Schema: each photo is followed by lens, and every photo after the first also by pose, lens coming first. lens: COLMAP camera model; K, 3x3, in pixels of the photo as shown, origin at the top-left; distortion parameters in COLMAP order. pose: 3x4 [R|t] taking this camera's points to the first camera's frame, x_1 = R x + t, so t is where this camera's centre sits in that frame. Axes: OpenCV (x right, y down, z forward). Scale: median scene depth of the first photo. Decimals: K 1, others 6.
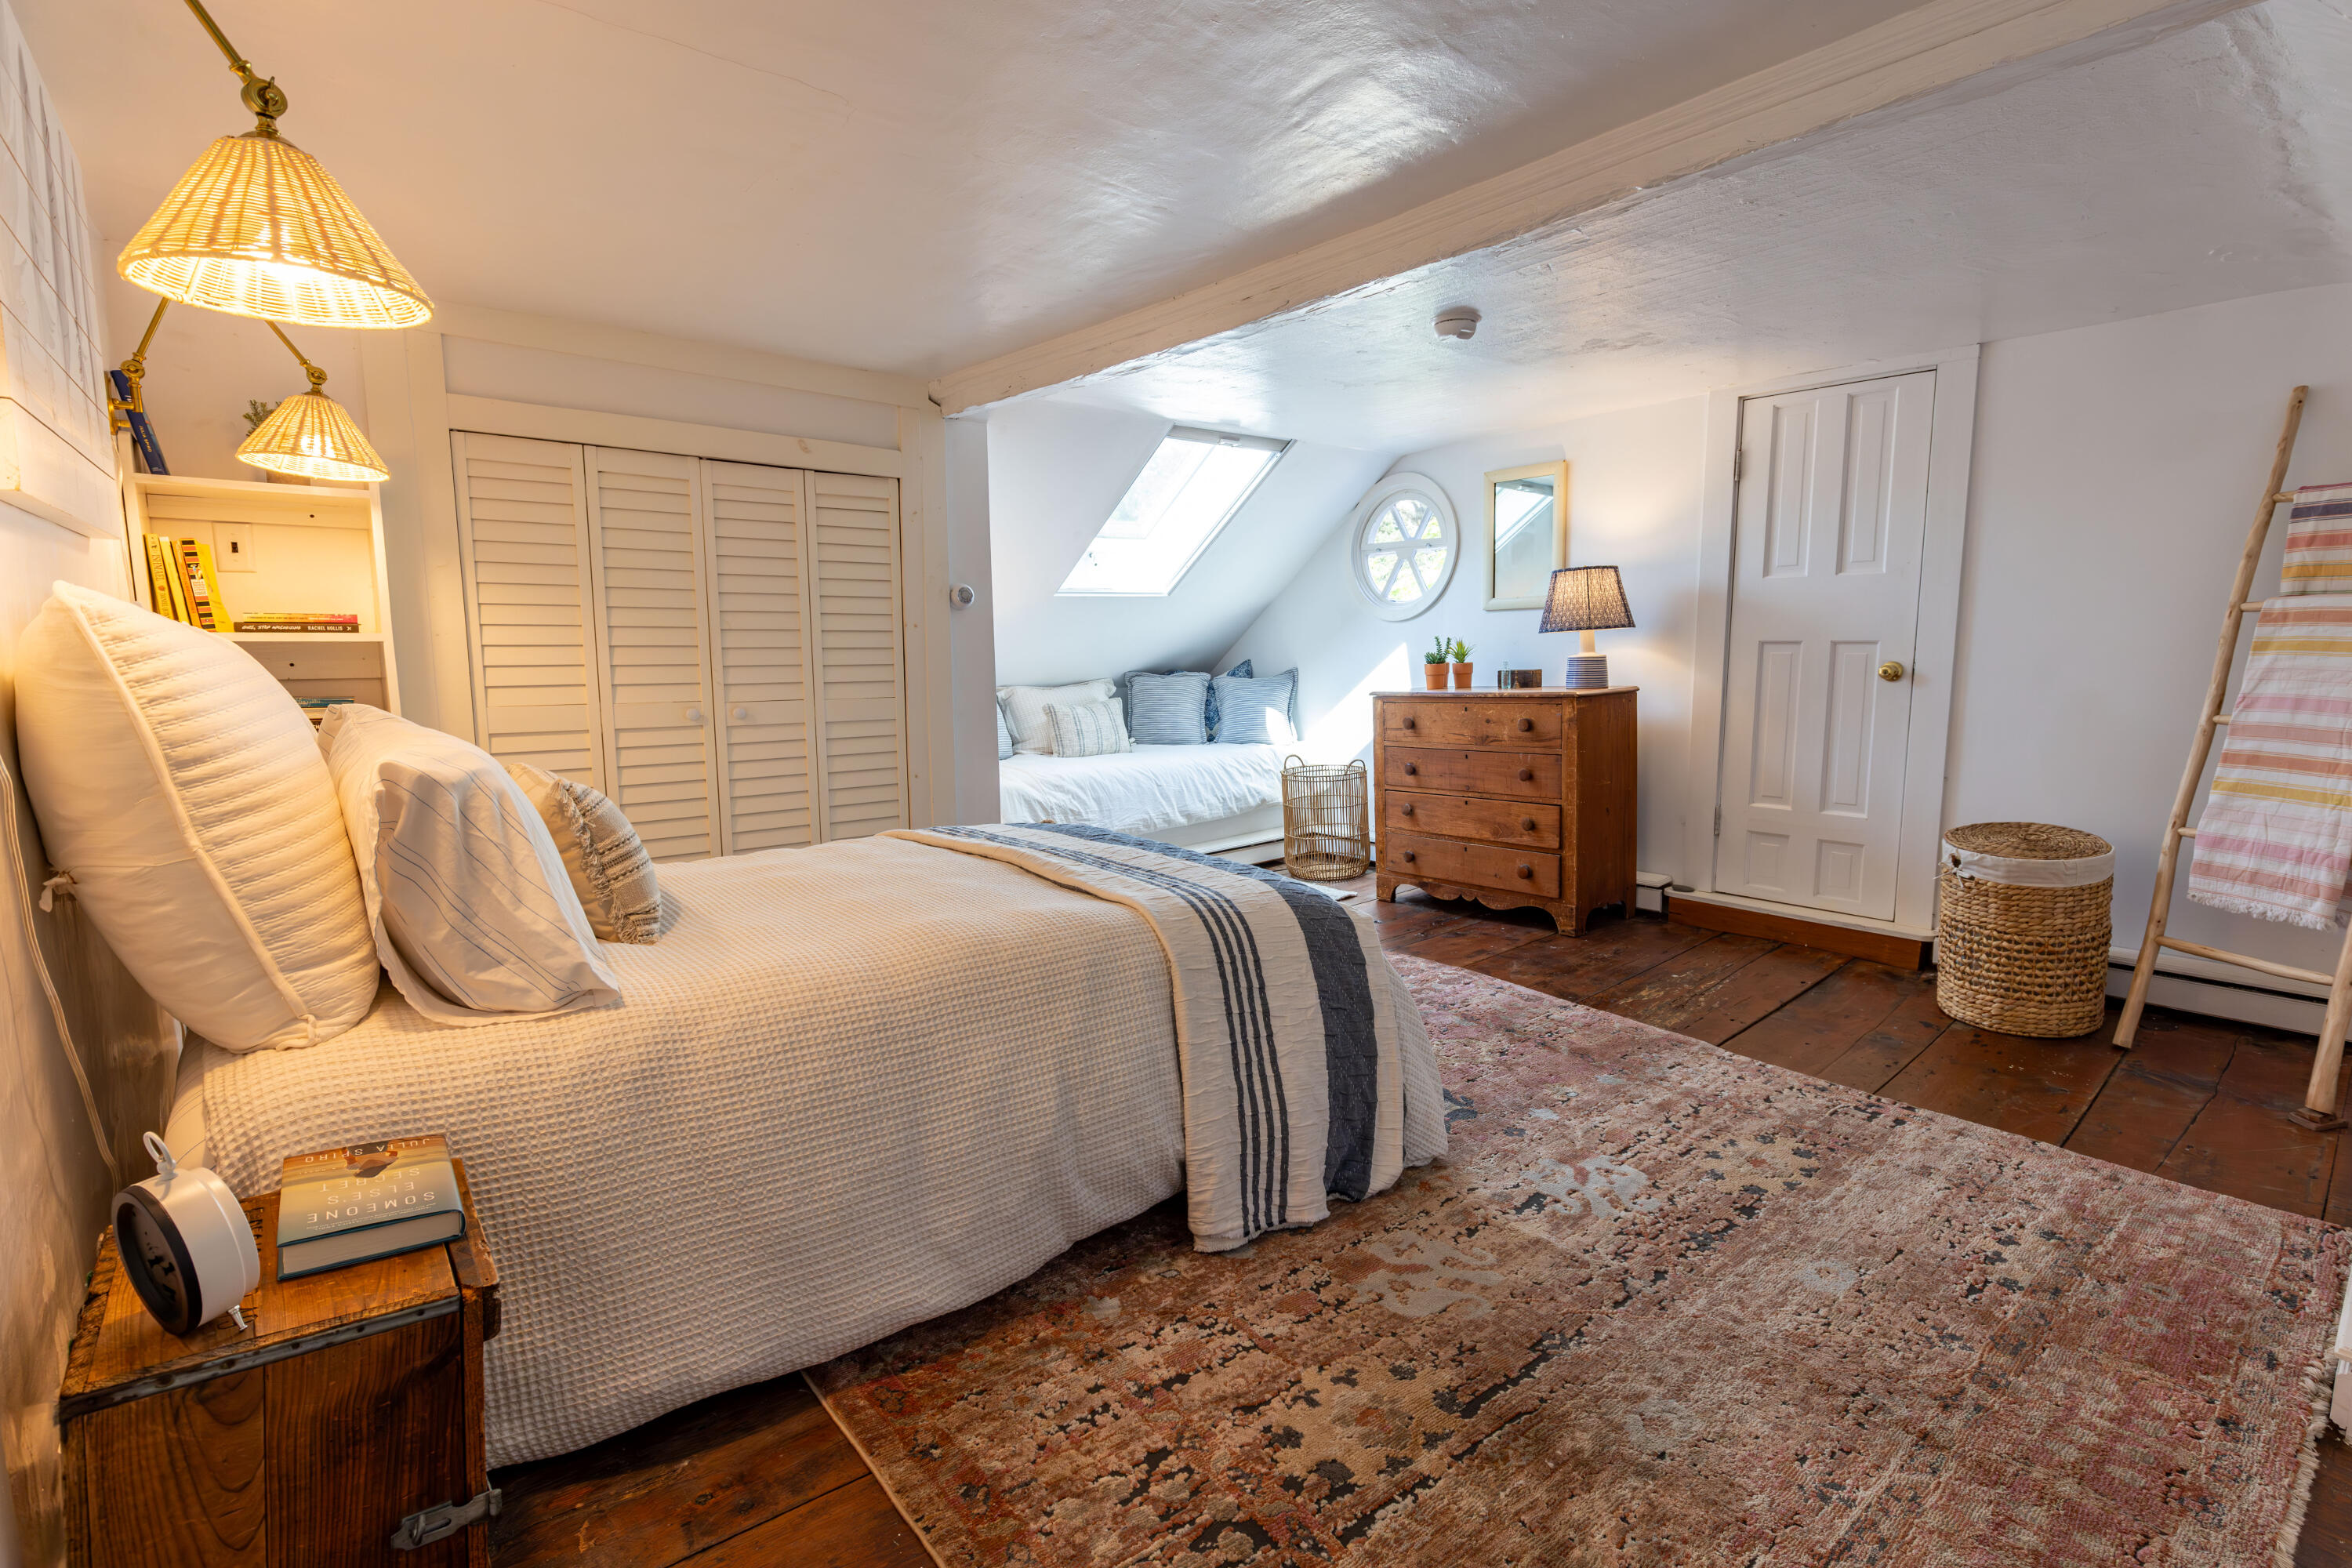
lens RADIAL K [[1084.4, 0, 1176.0], [0, 1084.4, 784.0], [0, 0, 1]] dist [0.111655, 0.000012]
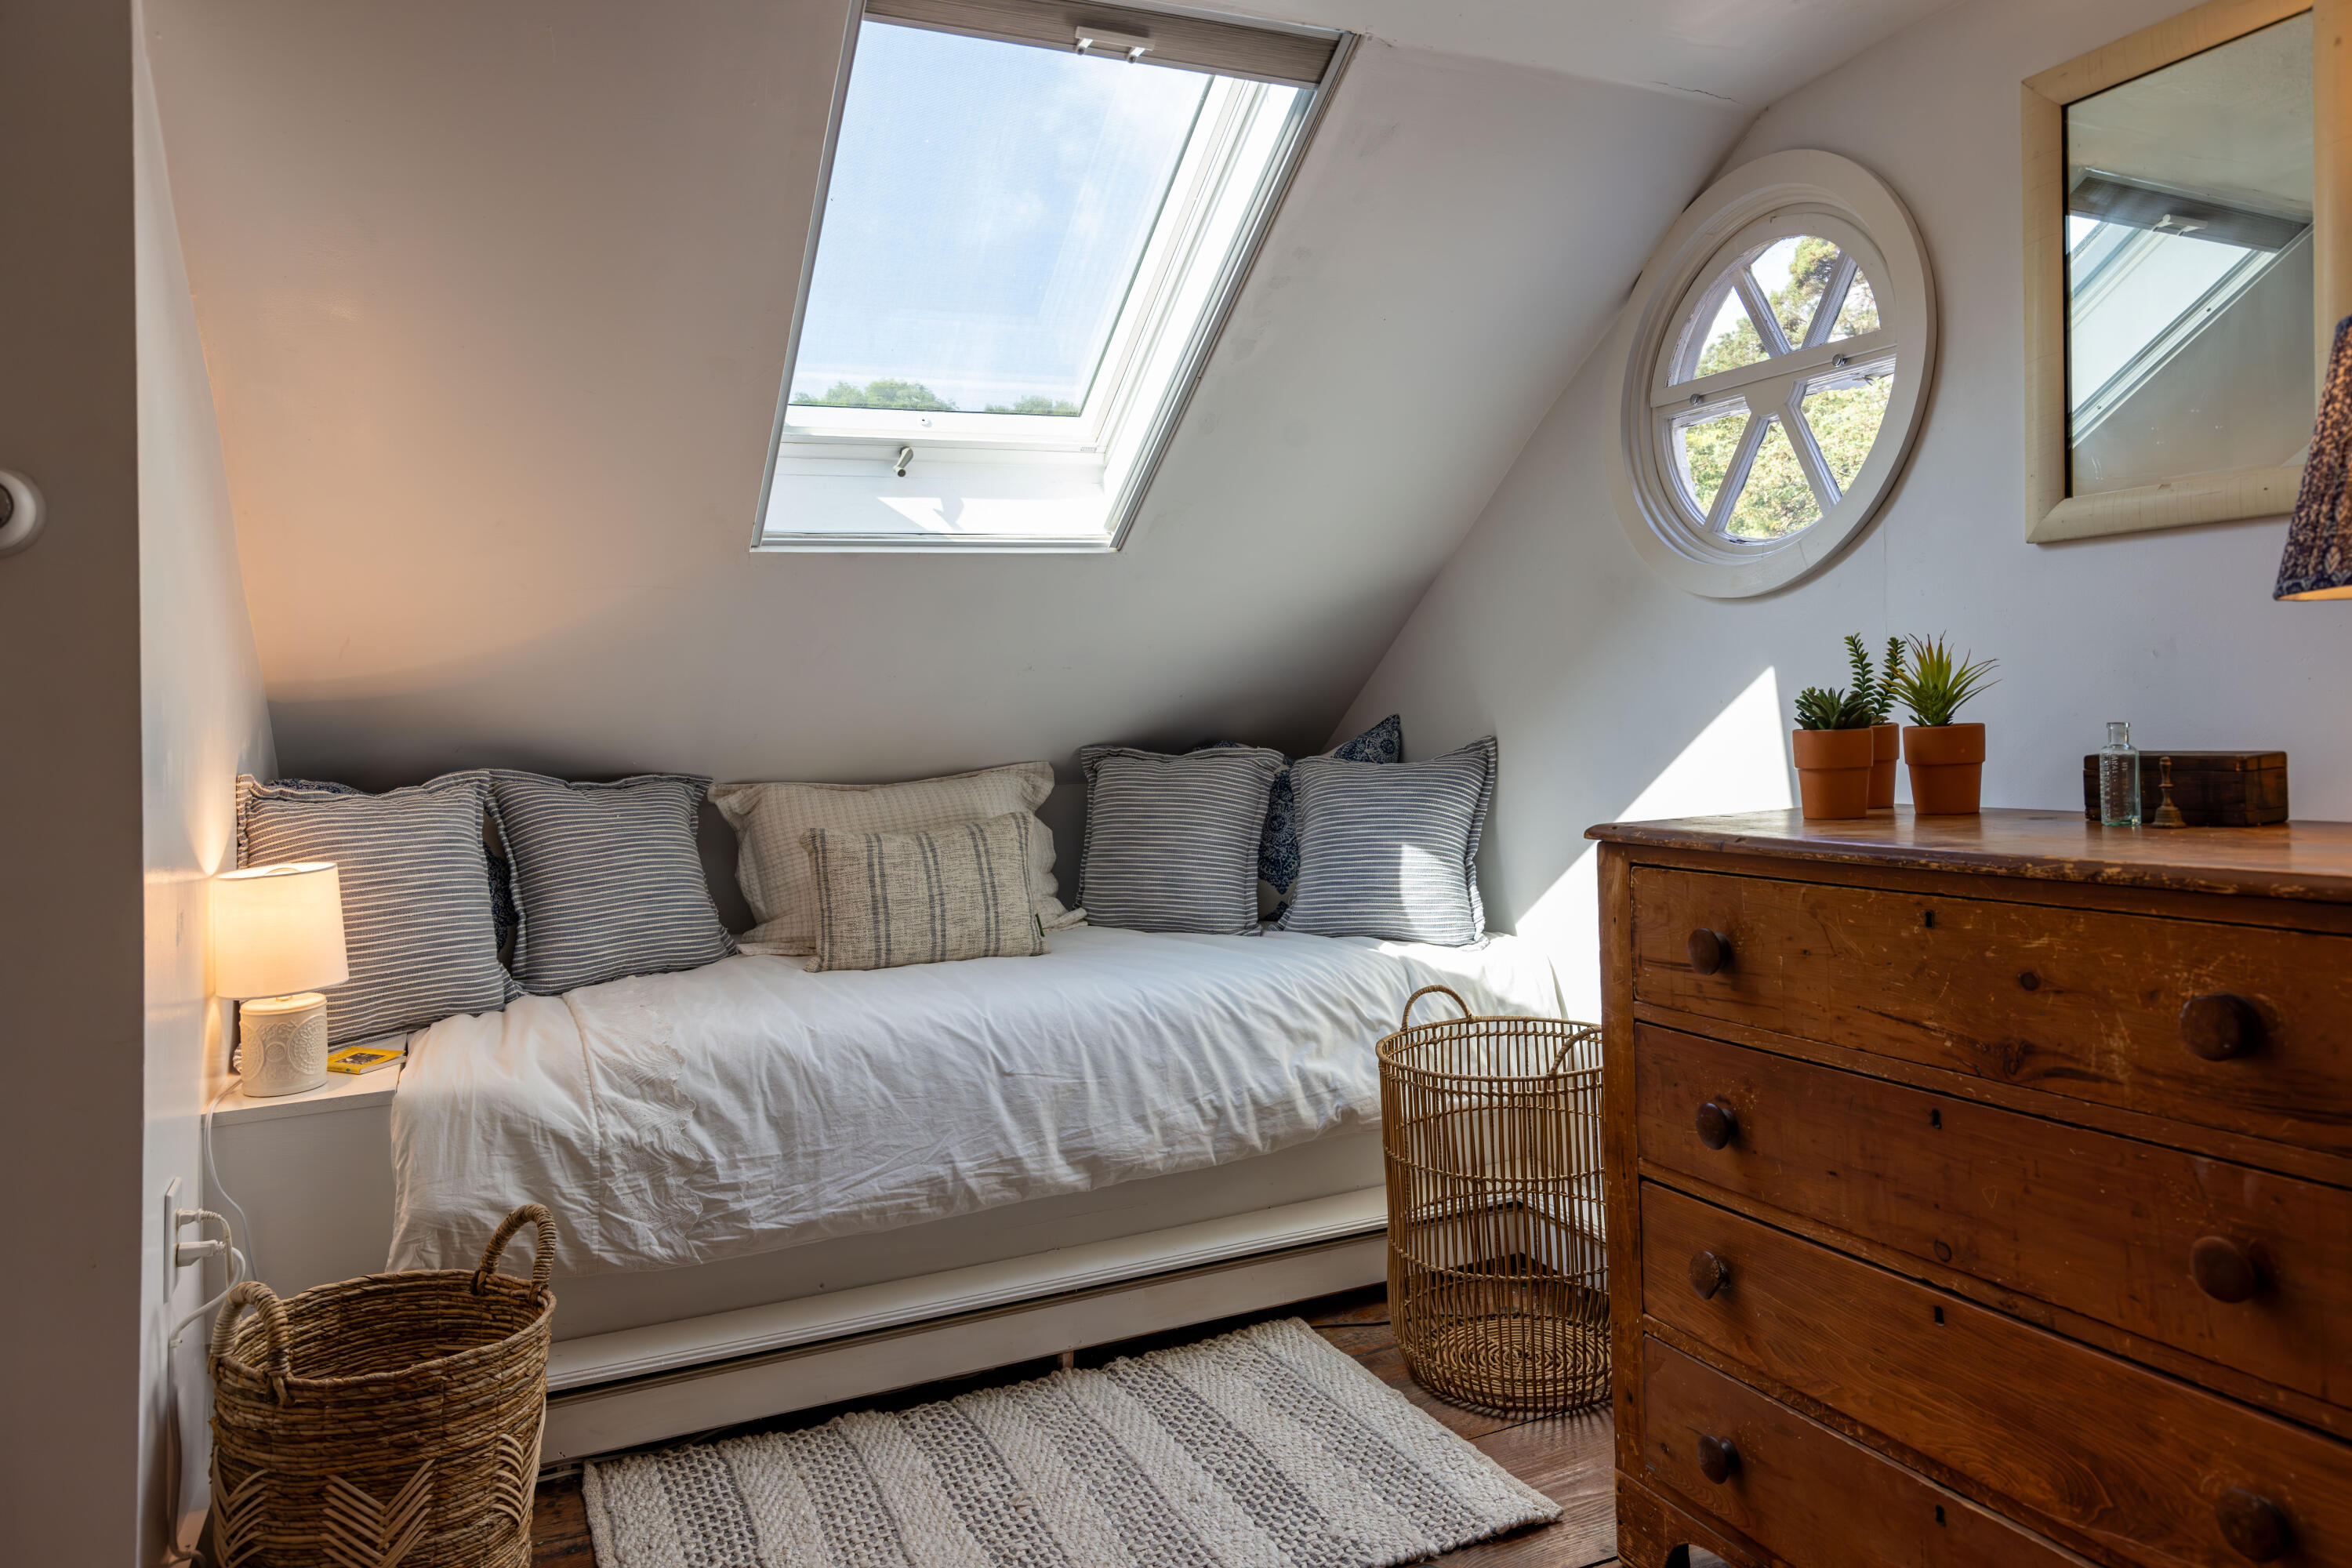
lens RADIAL K [[1484.9, 0, 1176.0], [0, 1484.9, 784.0], [0, 0, 1]] dist [0.032749, -0.000273]
pose [[0.960892, 0.008346, -0.276799, 0.166562], [-0.027928, 0.997370, -0.066879, -0.060155], [0.275513, 0.071994, 0.958598, 0.539074]]
